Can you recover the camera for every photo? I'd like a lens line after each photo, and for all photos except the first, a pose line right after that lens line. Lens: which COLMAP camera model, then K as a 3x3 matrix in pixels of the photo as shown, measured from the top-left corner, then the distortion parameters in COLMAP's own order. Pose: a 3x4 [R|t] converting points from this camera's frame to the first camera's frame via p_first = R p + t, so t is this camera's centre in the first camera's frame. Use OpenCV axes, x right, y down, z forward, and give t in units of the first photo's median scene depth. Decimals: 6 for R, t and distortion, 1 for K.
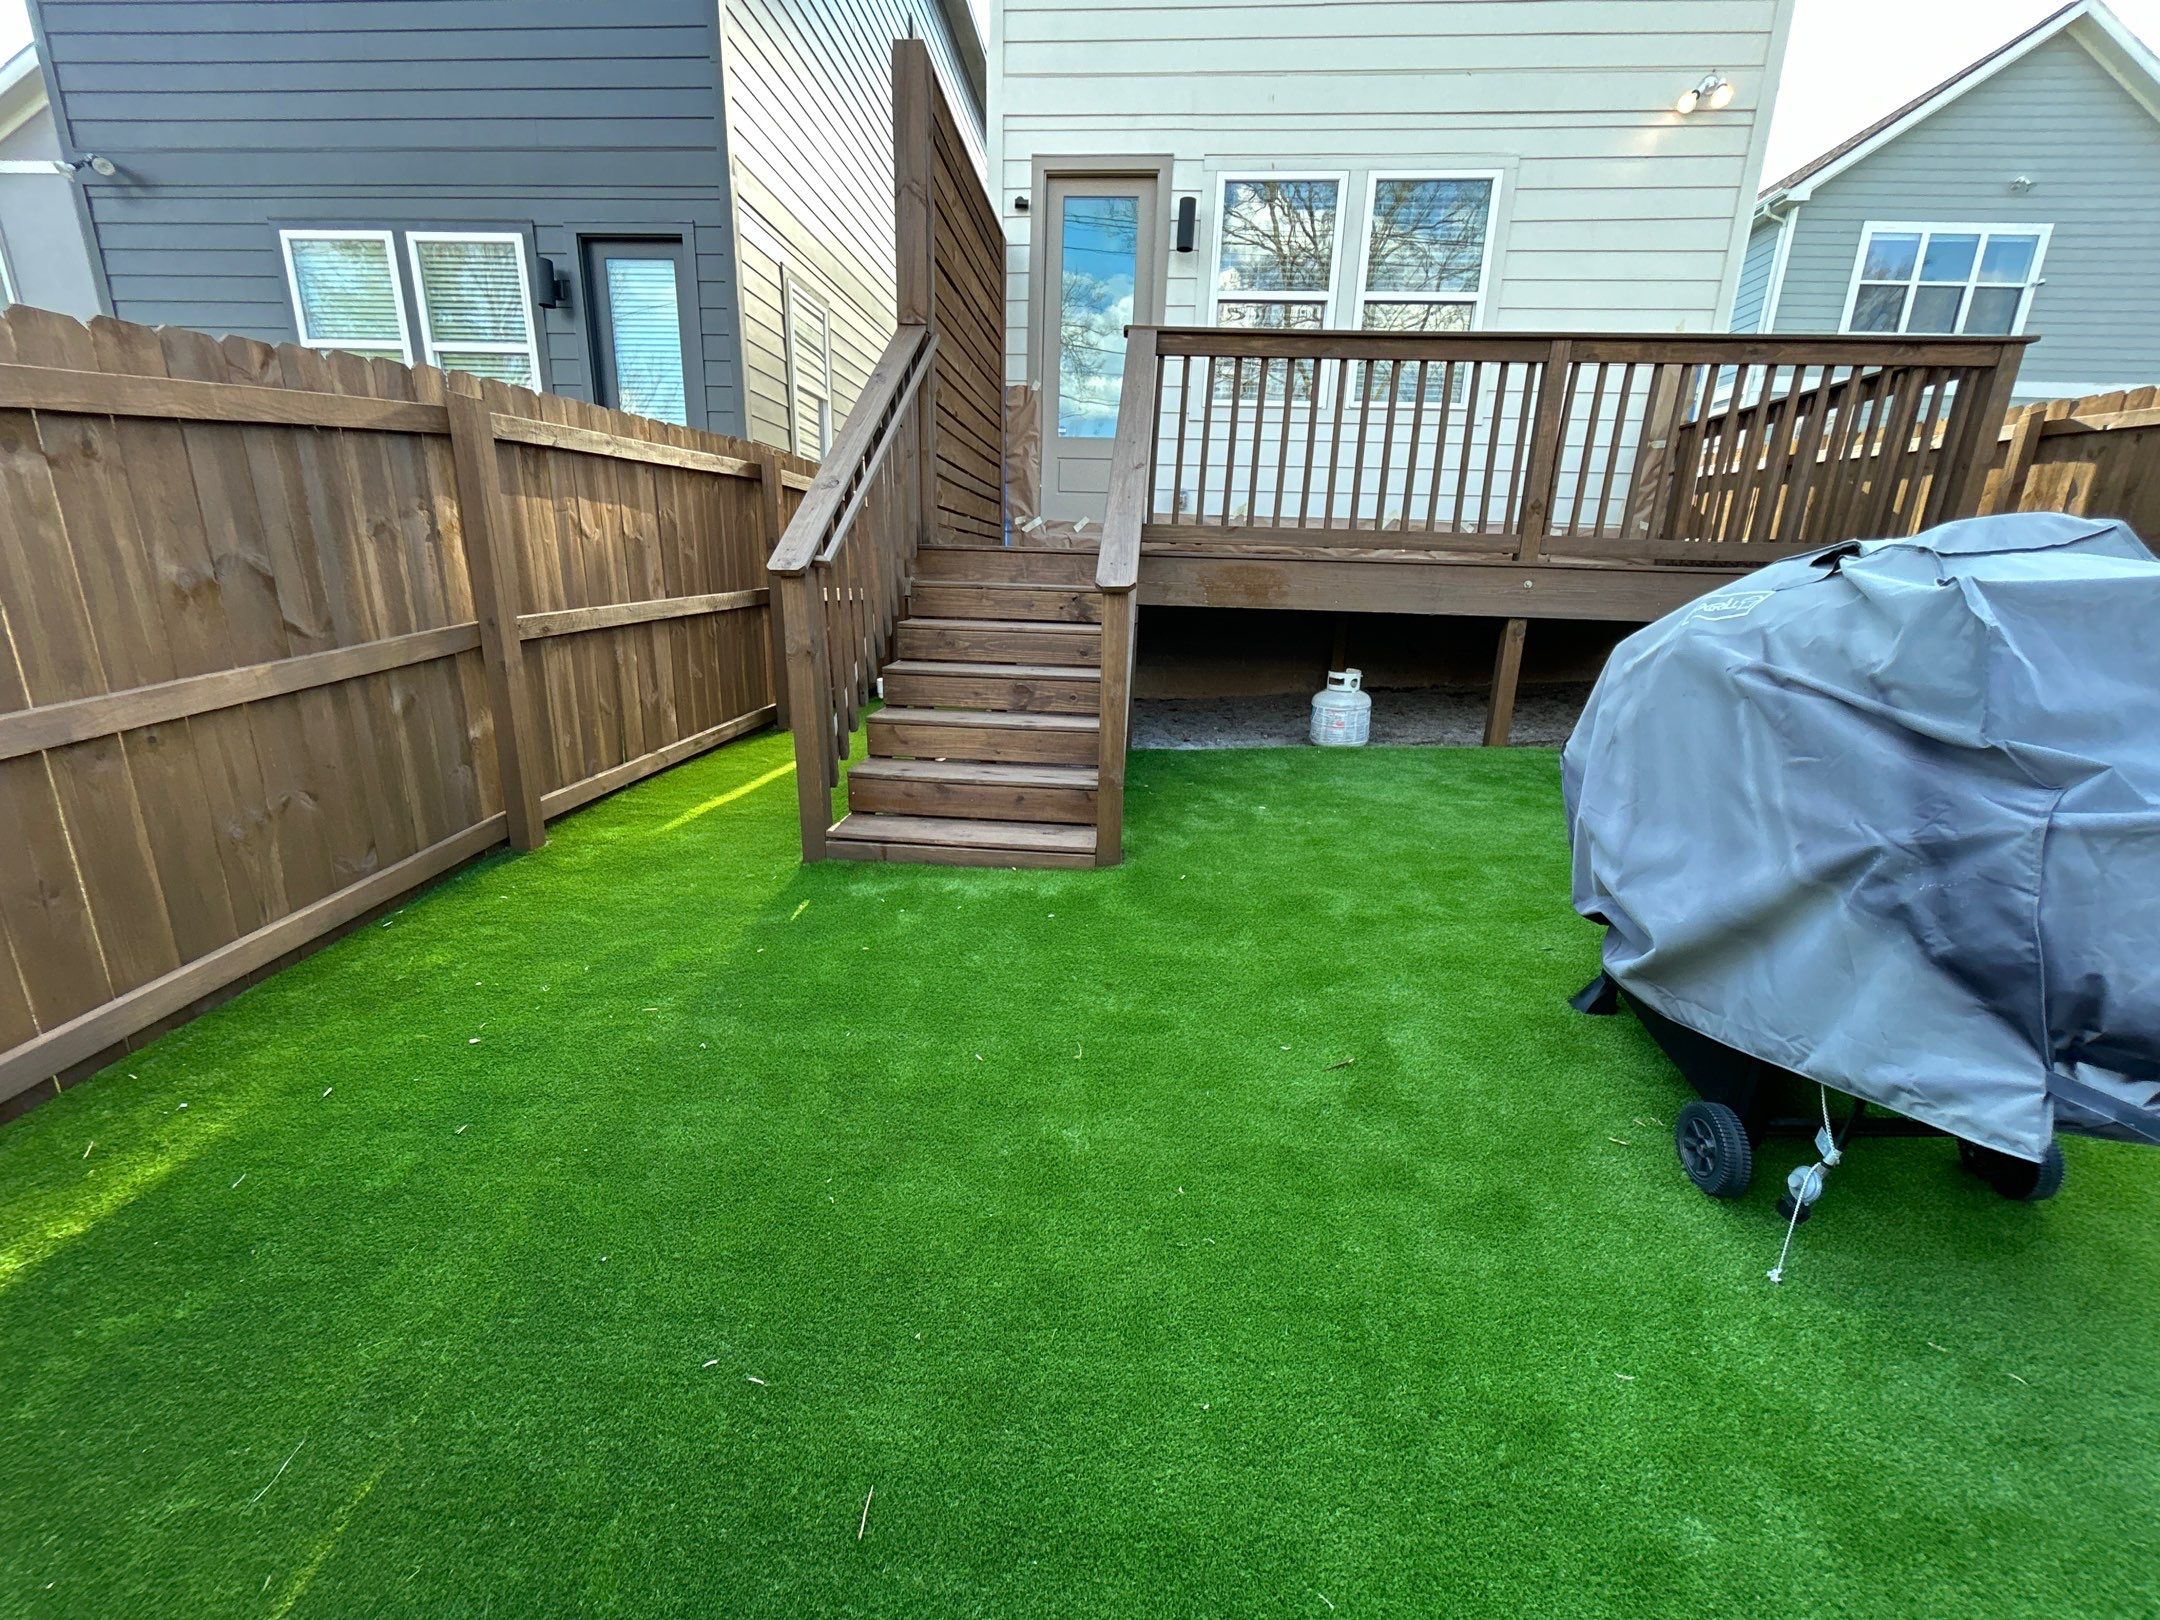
lens RADIAL K [[857.3, 0, 1080.0], [0, 857.3, 810.0], [0, 0, 1]] dist [0.014277, -0.006175]
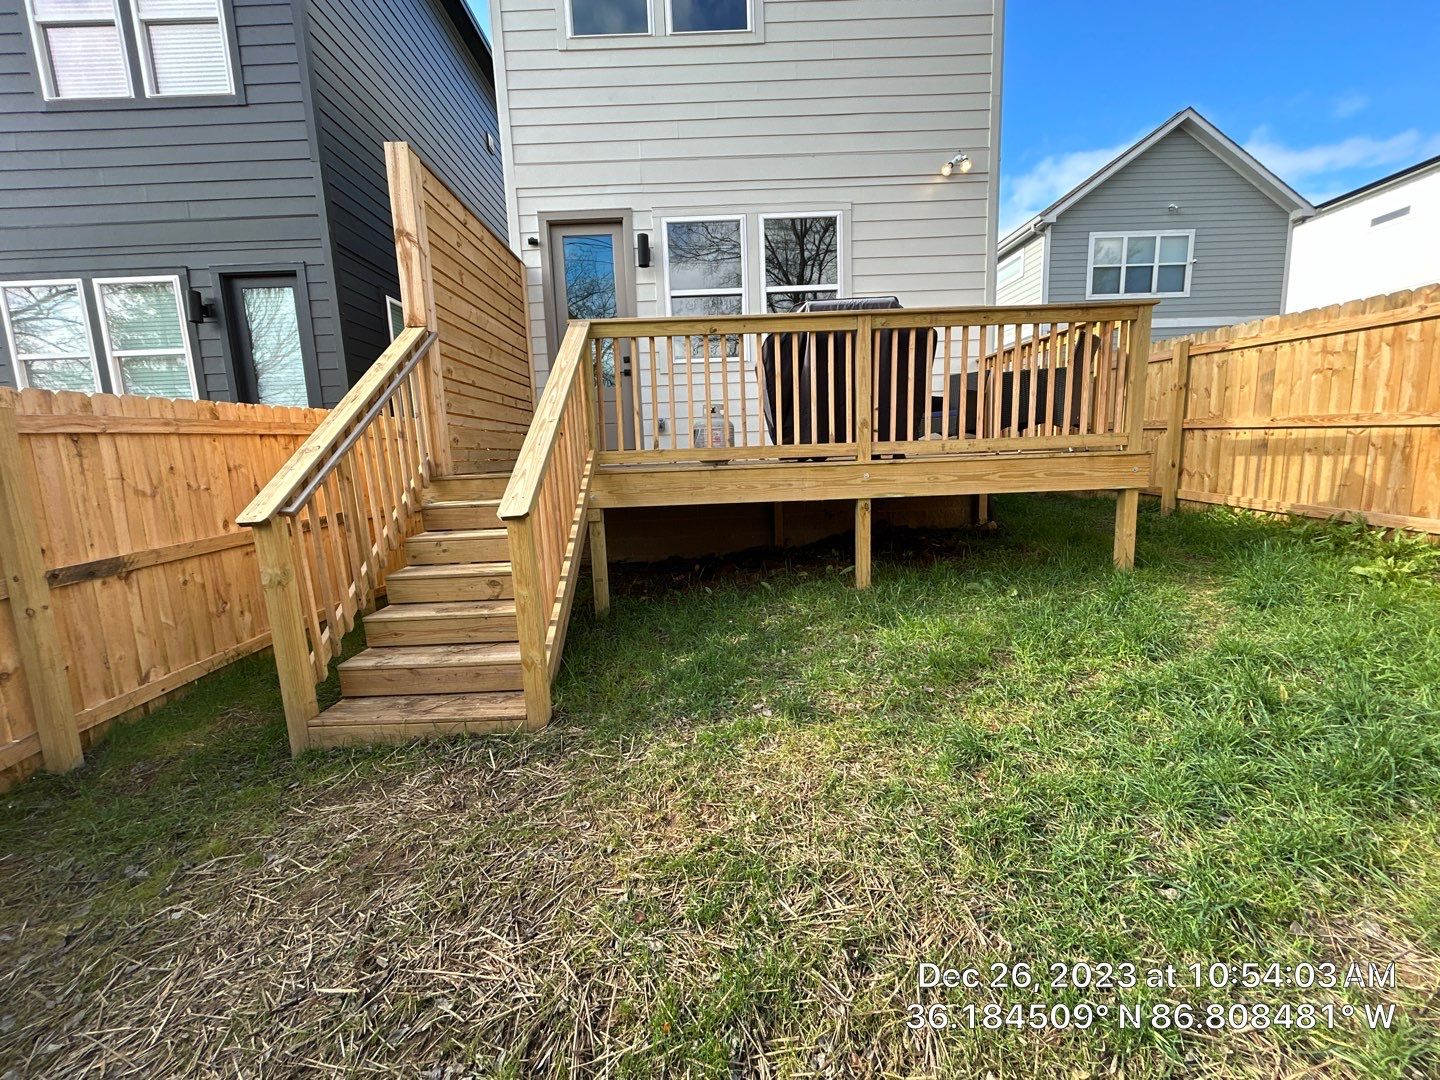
lens RADIAL K [[583.8, 0, 720.0], [0, 583.8, 540.0], [0, 0, 1]] dist [-0.001860, -0.000523]
pose [[0.992855, -0.081324, 0.087328, 0.119853], [0.092119, 0.987526, -0.127696, -0.035347], [-0.075854, 0.134828, 0.987961, 0.048329]]
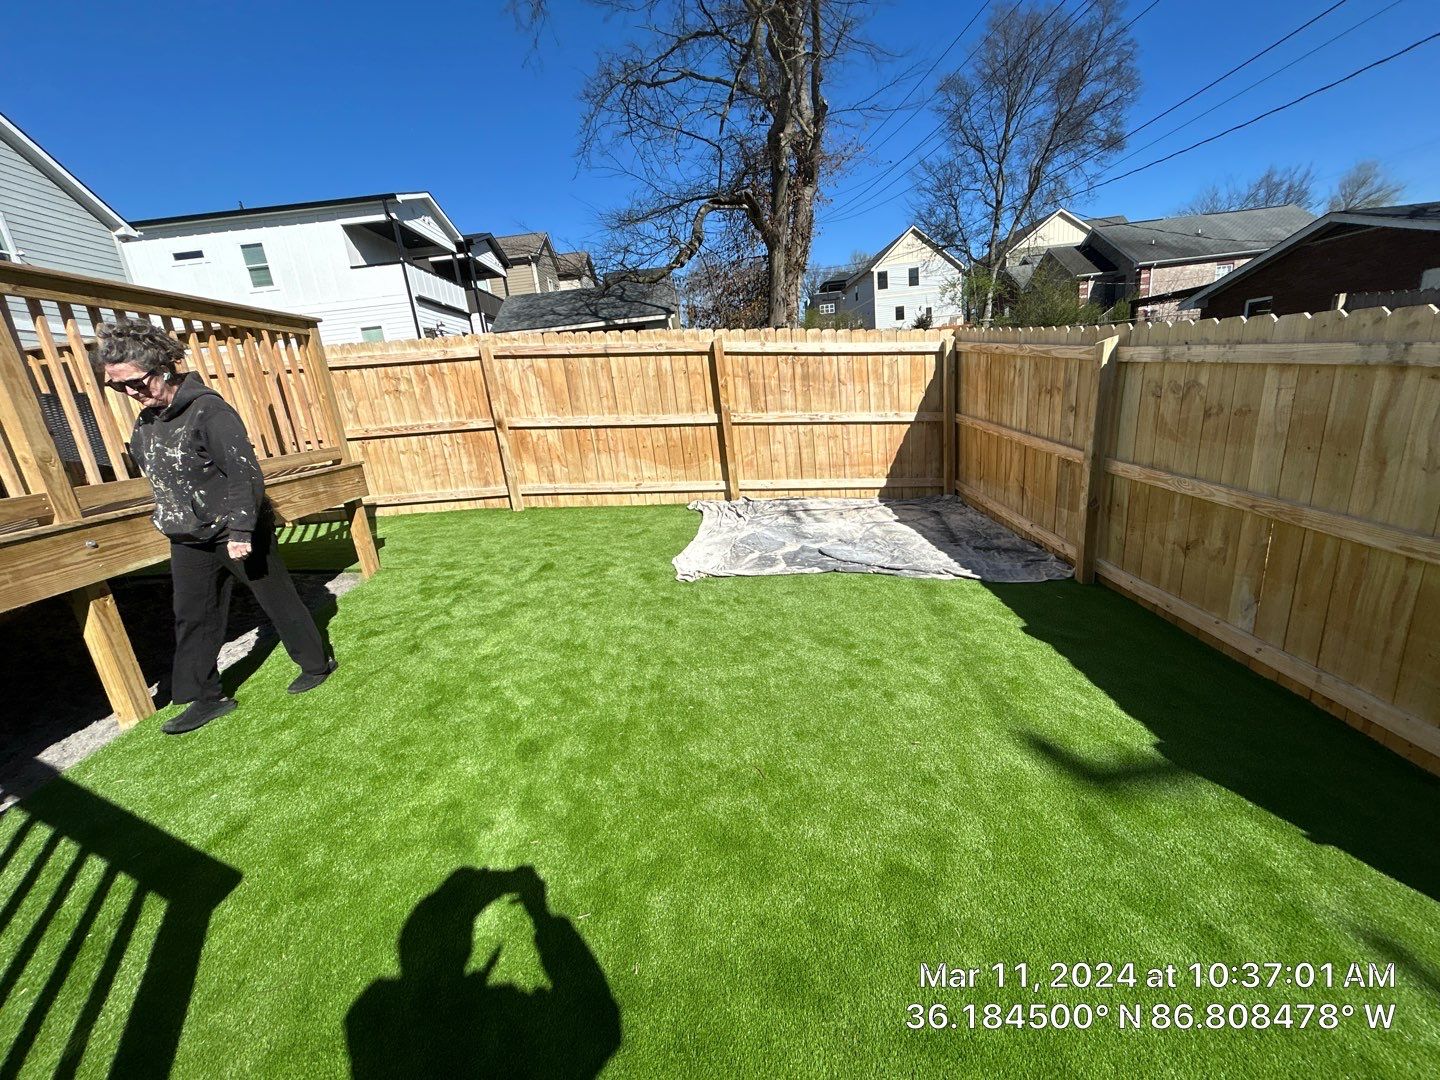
lens RADIAL K [[571.6, 0, 720.0], [0, 571.6, 540.0], [0, 0, 1]] dist [0.014277, -0.006175]
pose [[-0.115620, -0.272926, 0.955062, -0.068321], [0.365983, 0.882159, 0.296398, -0.133361], [-0.923411, 0.383806, -0.002109, 0.277438]]
